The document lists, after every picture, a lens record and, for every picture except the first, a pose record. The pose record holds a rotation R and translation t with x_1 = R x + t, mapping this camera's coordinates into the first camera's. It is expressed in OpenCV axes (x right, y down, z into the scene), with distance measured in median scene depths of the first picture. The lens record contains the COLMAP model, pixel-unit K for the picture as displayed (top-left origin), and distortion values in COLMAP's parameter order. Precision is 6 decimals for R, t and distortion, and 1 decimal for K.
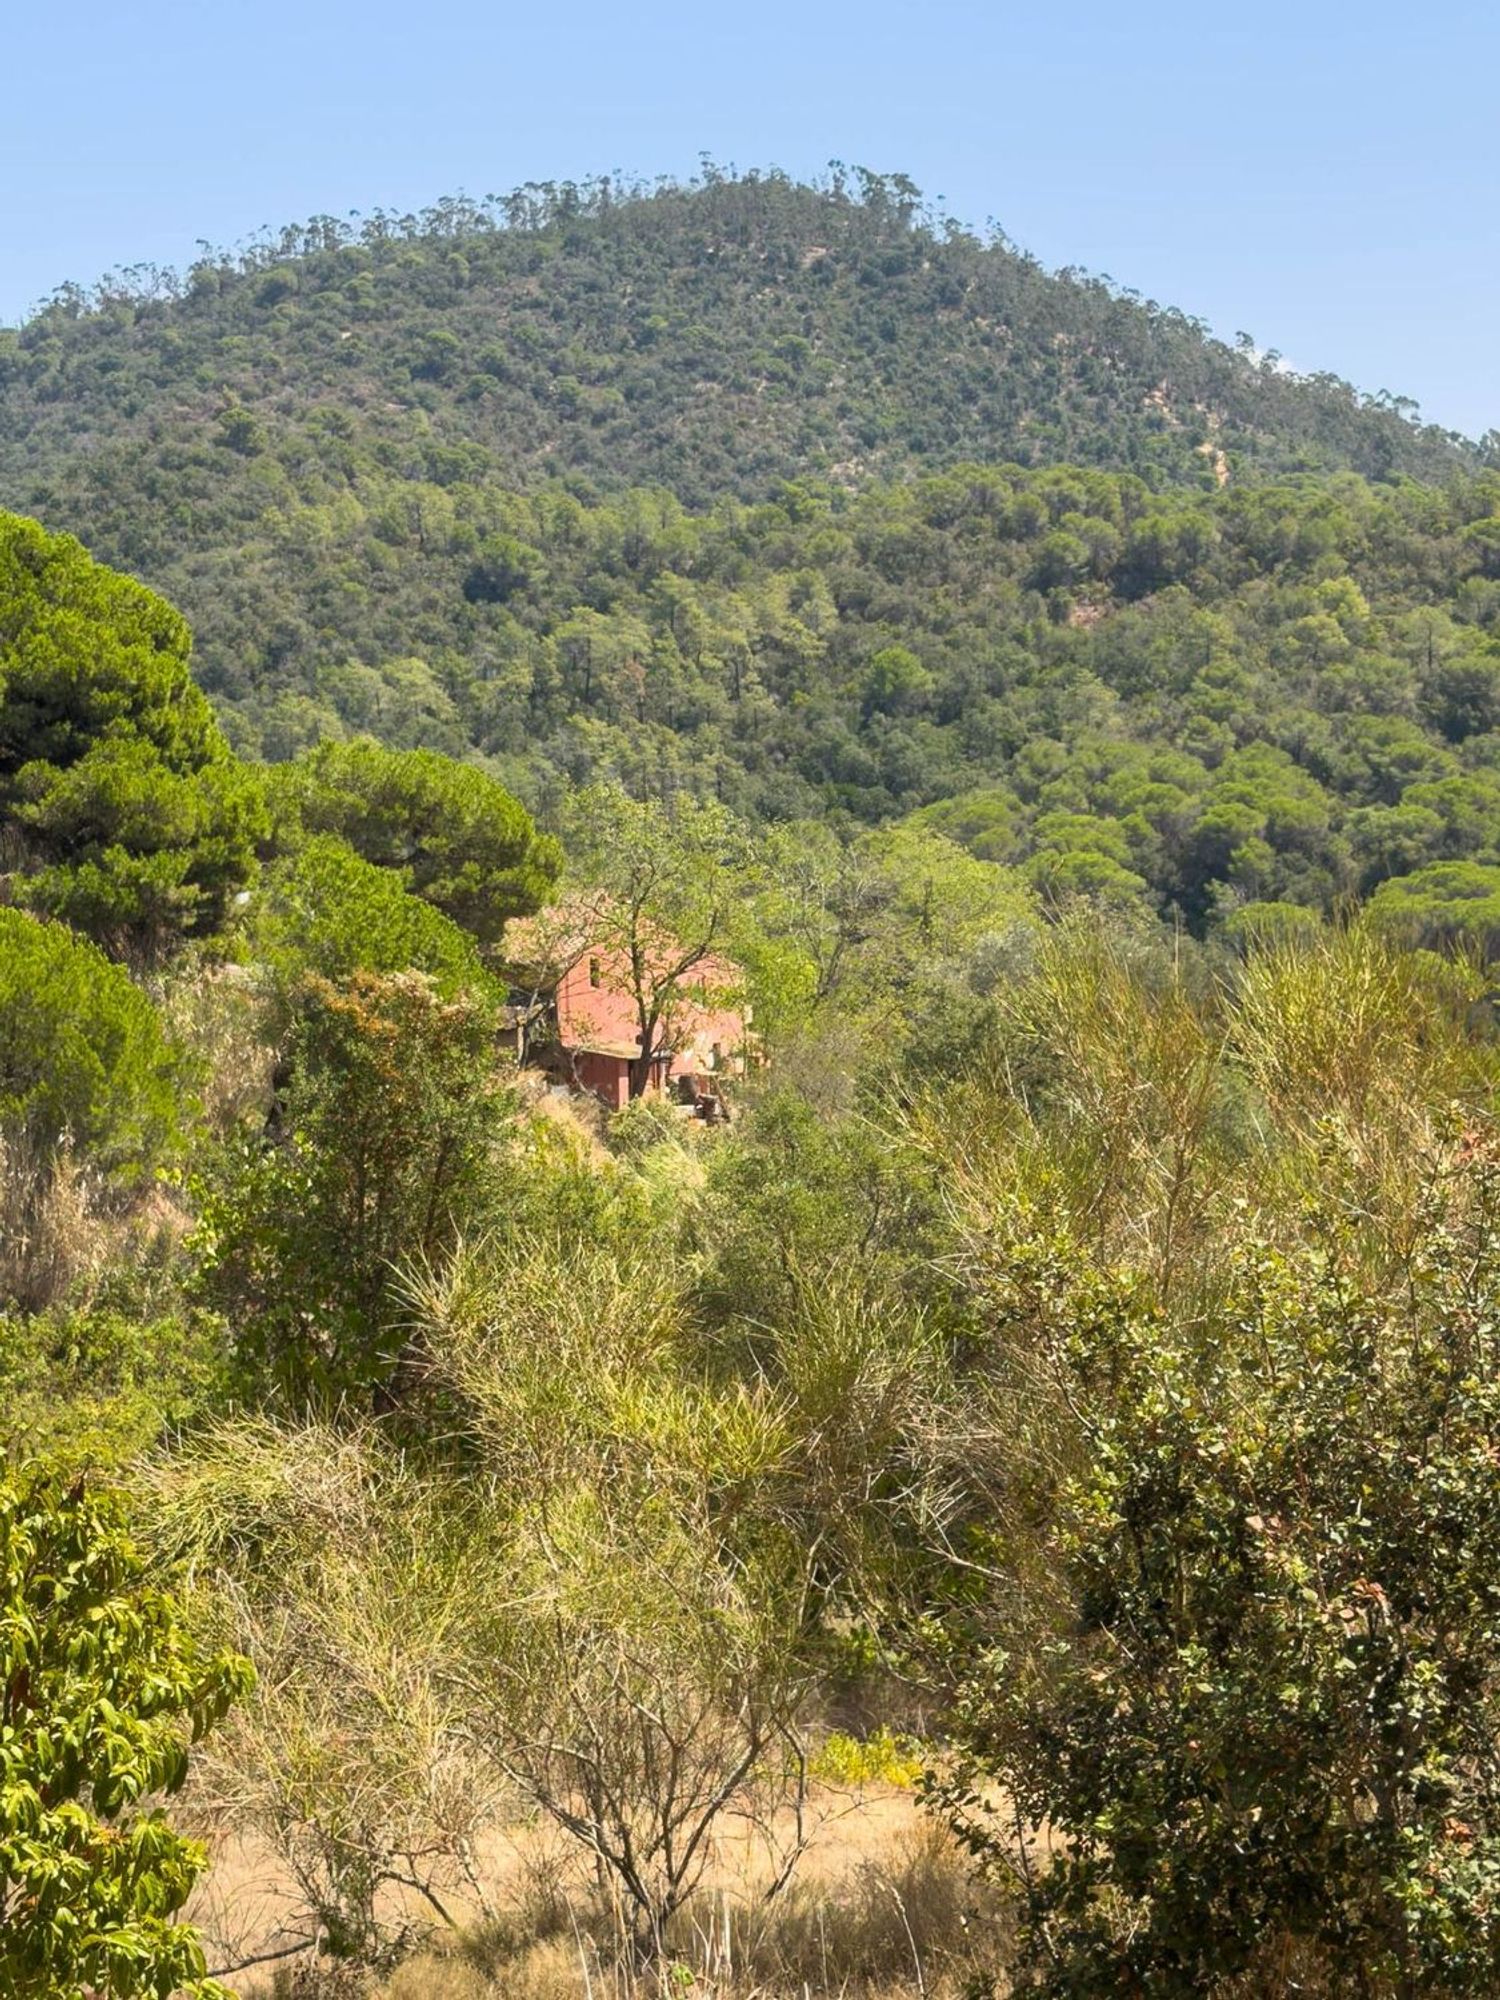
lens RADIAL K [[3877.6, 0, 750.0], [0, 3877.6, 1000.0], [0, 0, 1]] dist [0.107068, 0.145755]
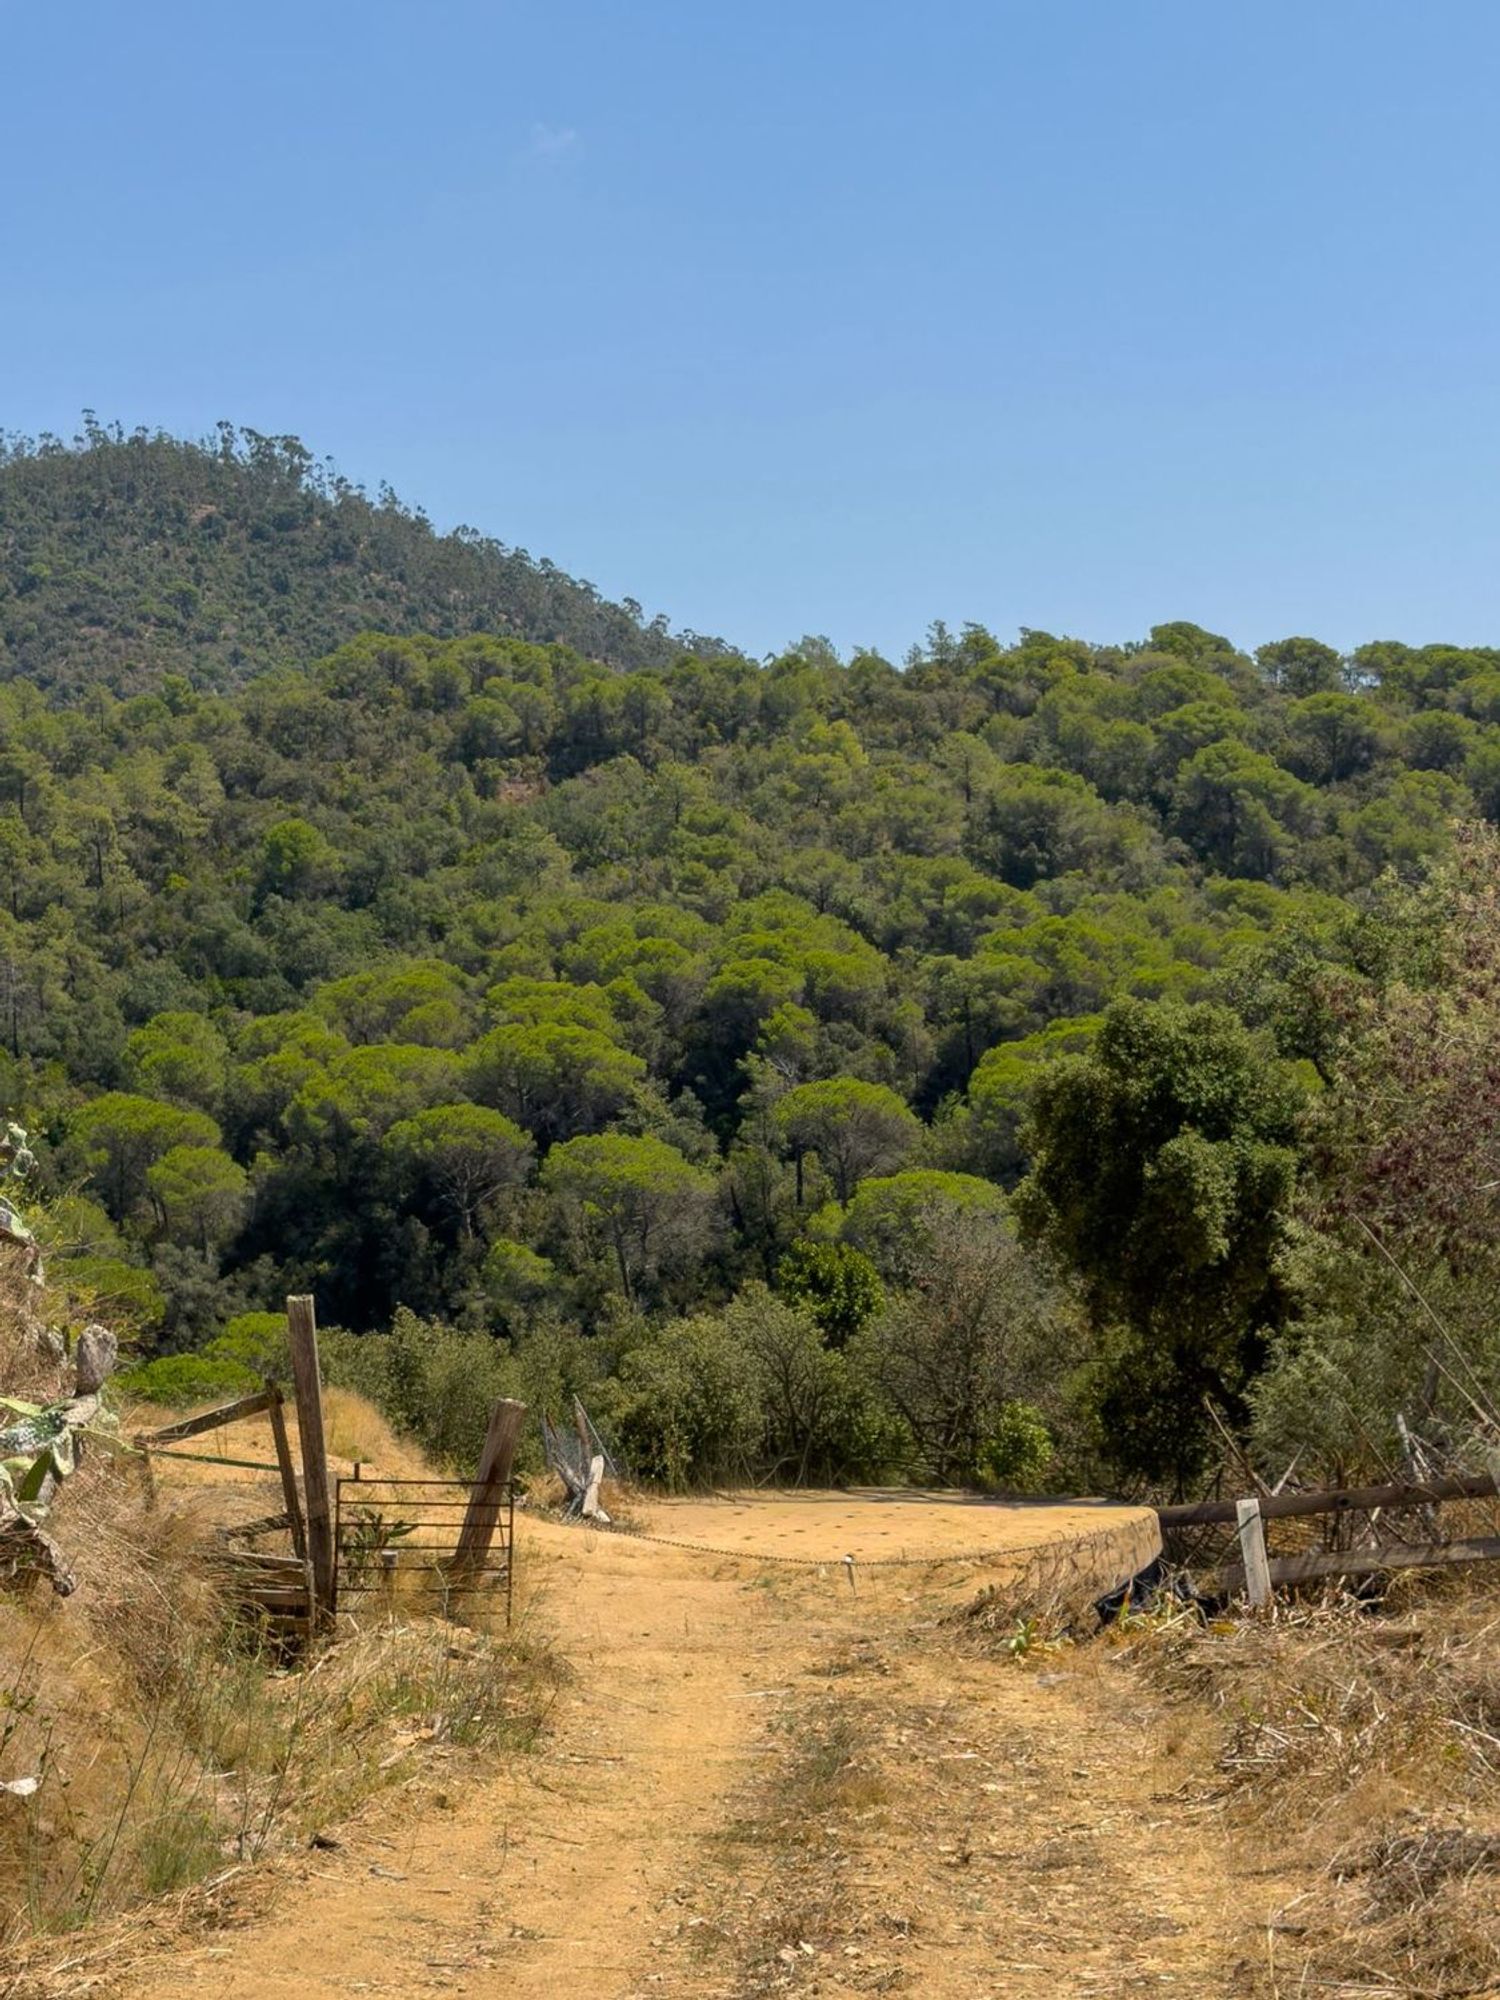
lens RADIAL K [[3220.9, 0, 749.2], [0, 3220.9, 1119.4], [0, 0, 1]] dist [0.125115, -0.071709]
pose [[0.984505, -0.016056, 0.174618, 0.011422], [0.024035, 0.998757, -0.043673, 0.005046], [-0.173699, 0.047193, 0.983667, 0.299378]]
